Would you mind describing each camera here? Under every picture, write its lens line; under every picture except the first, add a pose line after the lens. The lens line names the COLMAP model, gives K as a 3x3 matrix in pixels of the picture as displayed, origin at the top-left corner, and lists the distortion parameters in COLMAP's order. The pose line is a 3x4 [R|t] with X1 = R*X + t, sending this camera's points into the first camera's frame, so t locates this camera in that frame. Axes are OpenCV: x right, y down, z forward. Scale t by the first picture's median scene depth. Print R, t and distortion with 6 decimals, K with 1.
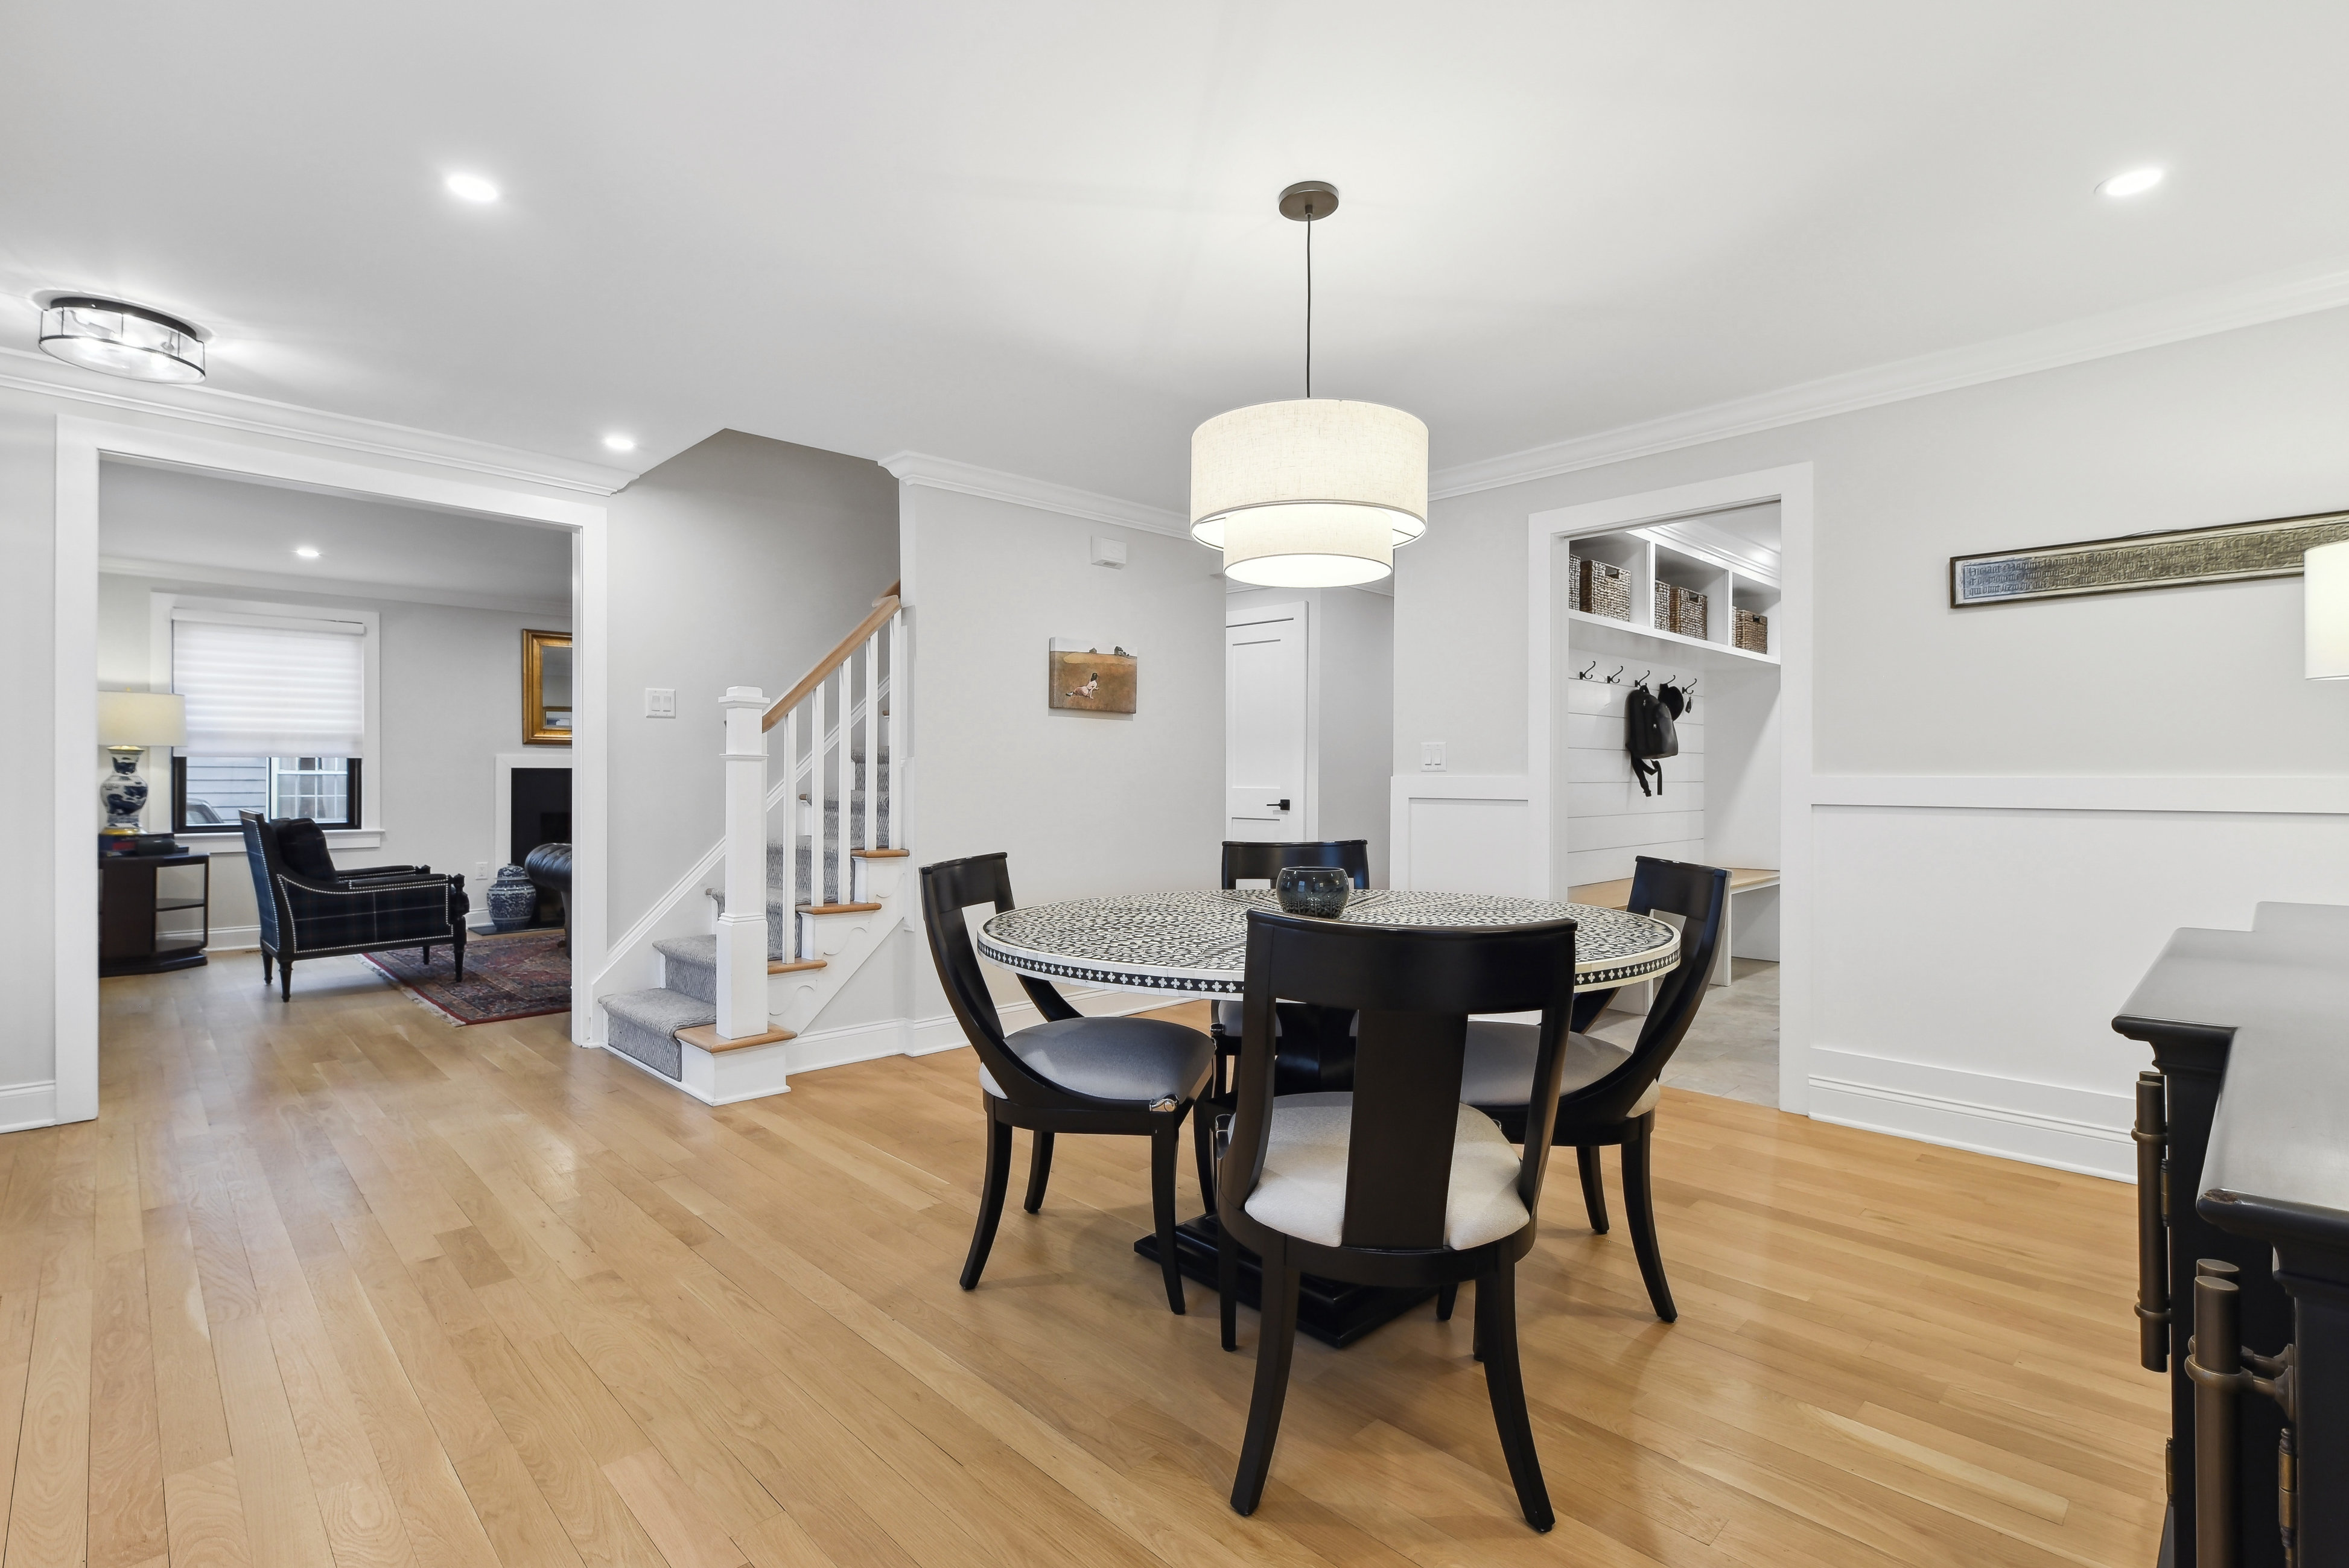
lens RADIAL K [[1131.1, 0, 1163.4], [0, 1131.1, 781.6], [0, 0, 1]] dist [0.003321, -0.000044]
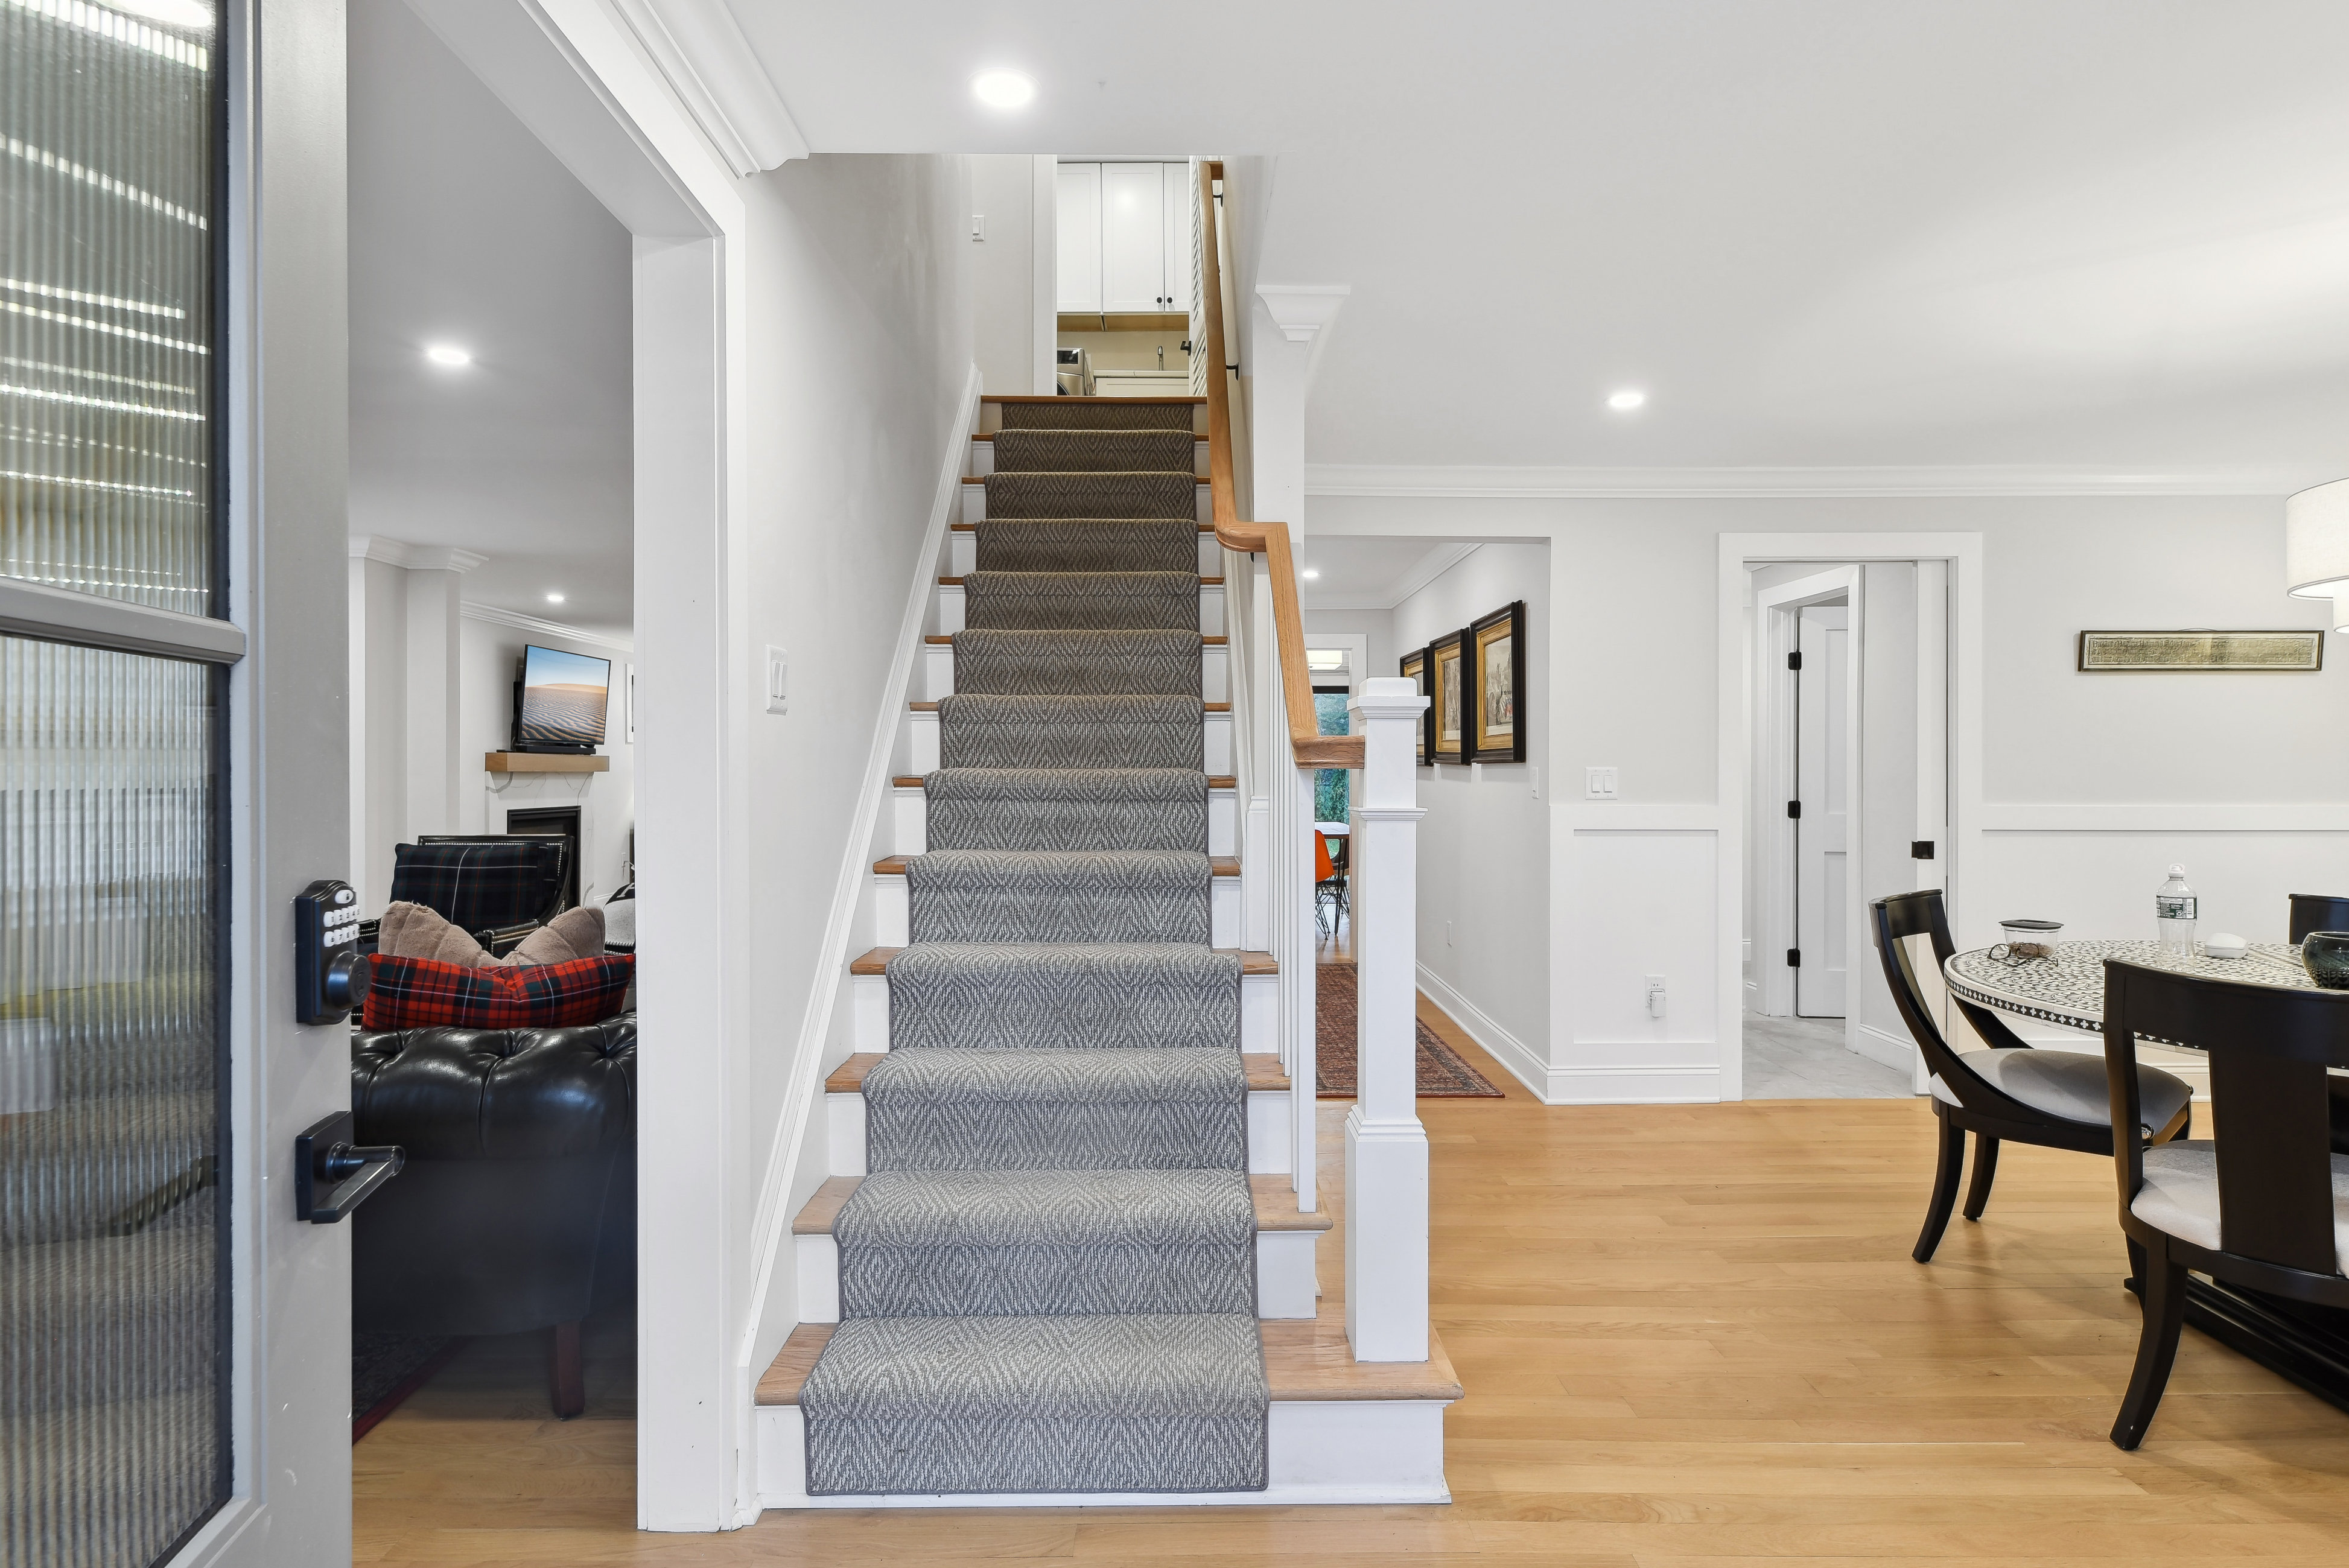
lens RADIAL K [[1257.8, 0, 1174.5], [0, 1257.8, 784.0], [0, 0, 1]] dist [0.000340, 0.000204]
pose [[0.679908, -0.011585, 0.733206, -0.731586], [0.002286, 0.999904, 0.013678, -0.036955], [-0.733294, -0.007624, 0.679869, 0.579120]]
